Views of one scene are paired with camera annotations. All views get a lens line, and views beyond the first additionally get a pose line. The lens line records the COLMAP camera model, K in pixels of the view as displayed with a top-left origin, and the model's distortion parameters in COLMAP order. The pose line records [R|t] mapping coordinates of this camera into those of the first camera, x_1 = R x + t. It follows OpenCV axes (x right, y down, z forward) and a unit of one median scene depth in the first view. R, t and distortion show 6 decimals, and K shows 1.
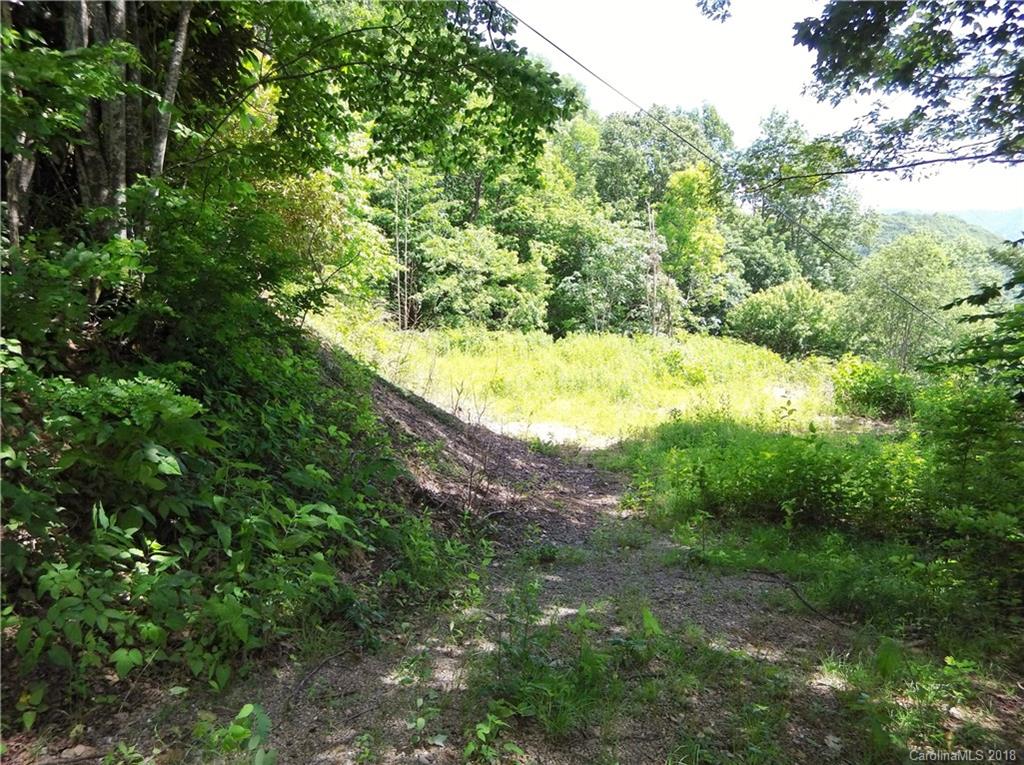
lens RADIAL K [[779.5, 0, 505.0], [0, 779.5, 384.5], [0, 0, 1]] dist [0.011086, -0.012166]
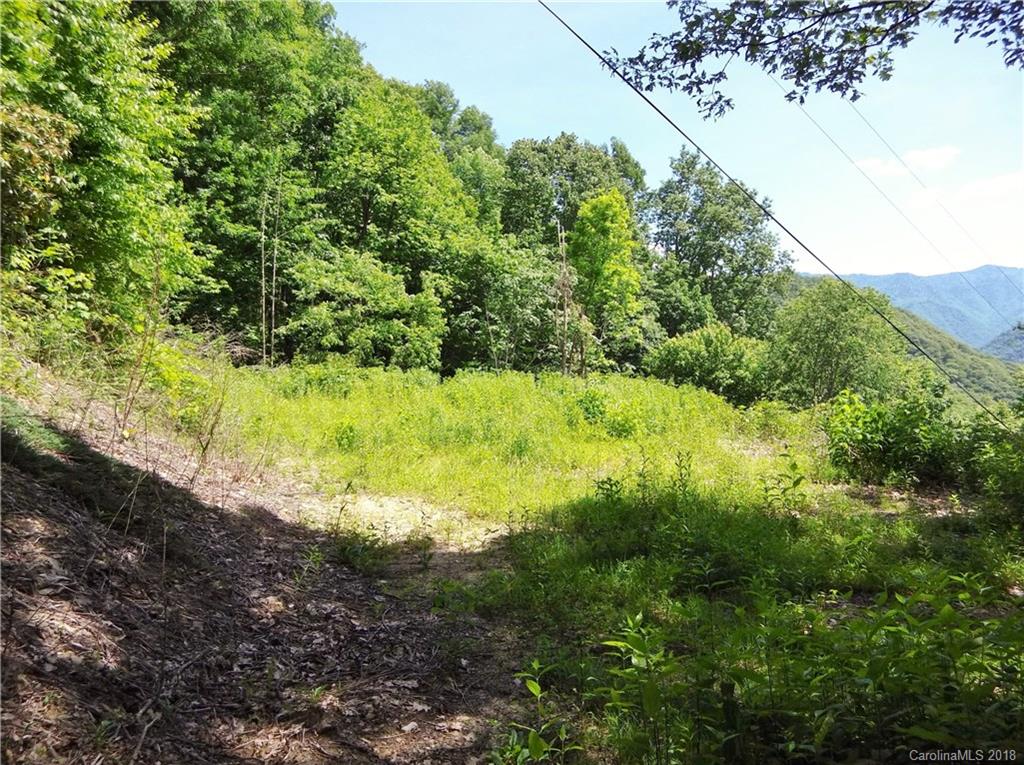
lens RADIAL K [[779.5, 0, 503.5], [0, 779.5, 383.4], [0, 0, 1]] dist [0.011086, -0.012166]
pose [[0.993582, 0.011679, 0.112507, 0.024057], [-0.003970, 0.997643, -0.068497, 0.000709], [-0.113042, 0.067611, 0.991287, 0.133091]]
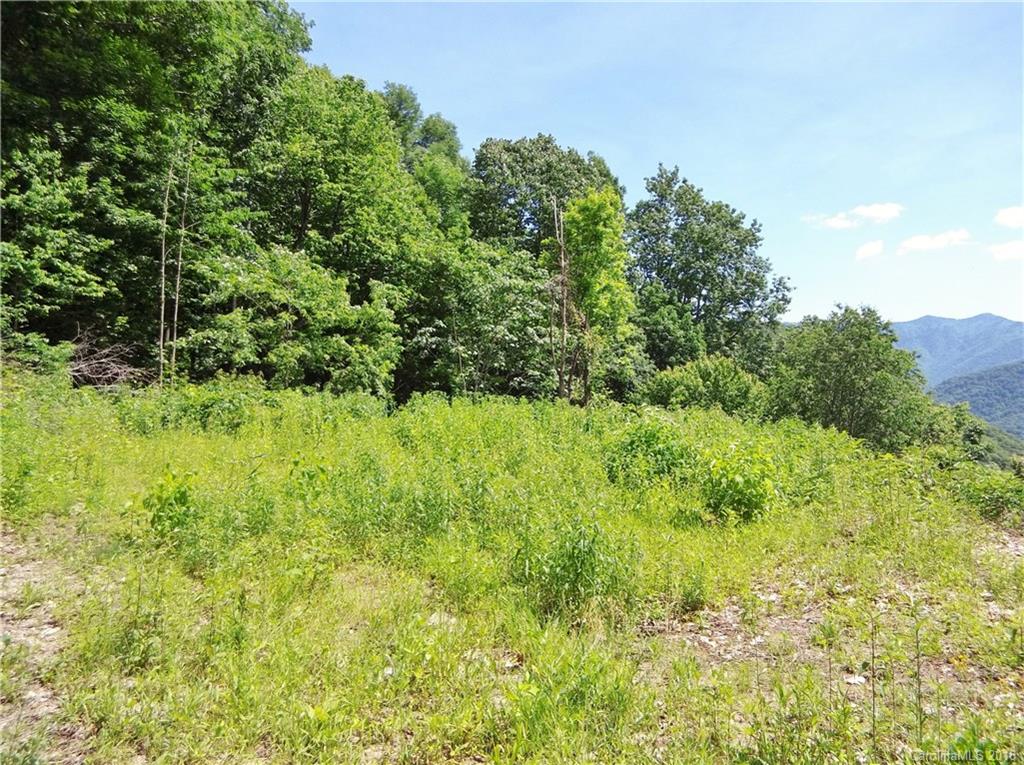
lens RADIAL K [[779.5, 0, 509.4], [0, 779.5, 373.9], [0, 0, 1]] dist [0.011086, -0.012166]
pose [[0.984174, 0.034894, 0.173735, 0.032850], [-0.011620, 0.991018, -0.133220, -0.006705], [-0.176823, 0.129093, 0.975740, 0.297156]]
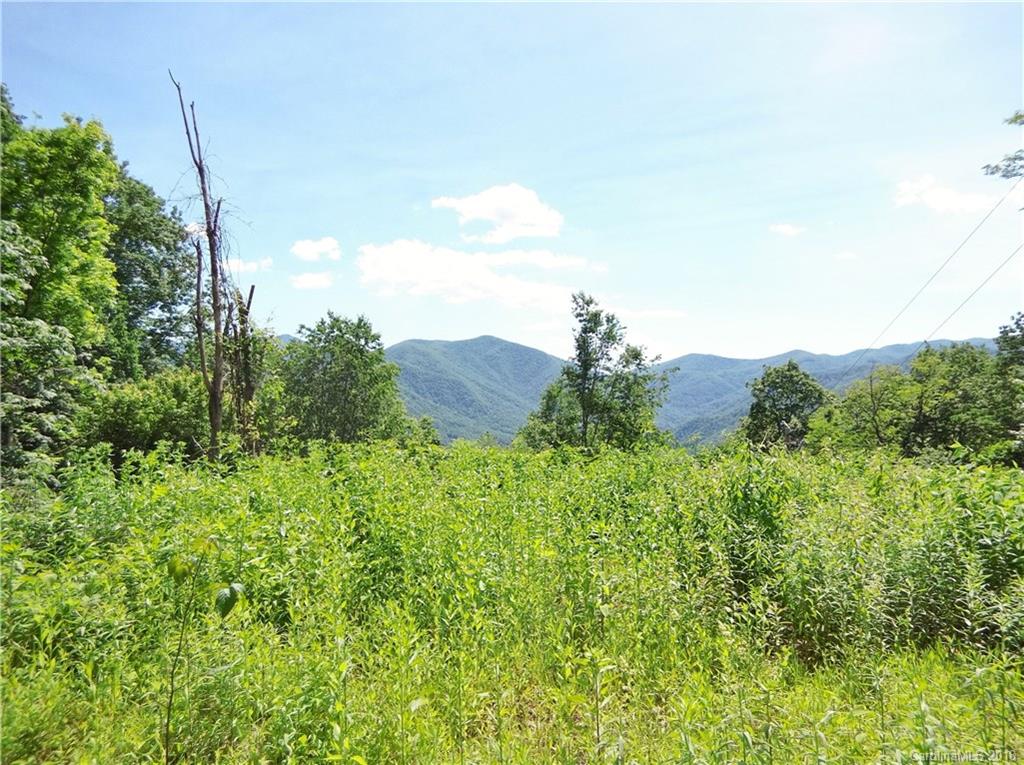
lens RADIAL K [[779.5, 0, 510.1], [0, 779.5, 389.9], [0, 0, 1]] dist [0.011086, -0.012166]
pose [[0.522534, 0.017280, 0.852443, -0.031068], [0.113597, 0.989470, -0.089691, -0.034320], [-0.845017, 0.143702, 0.515069, 0.516078]]
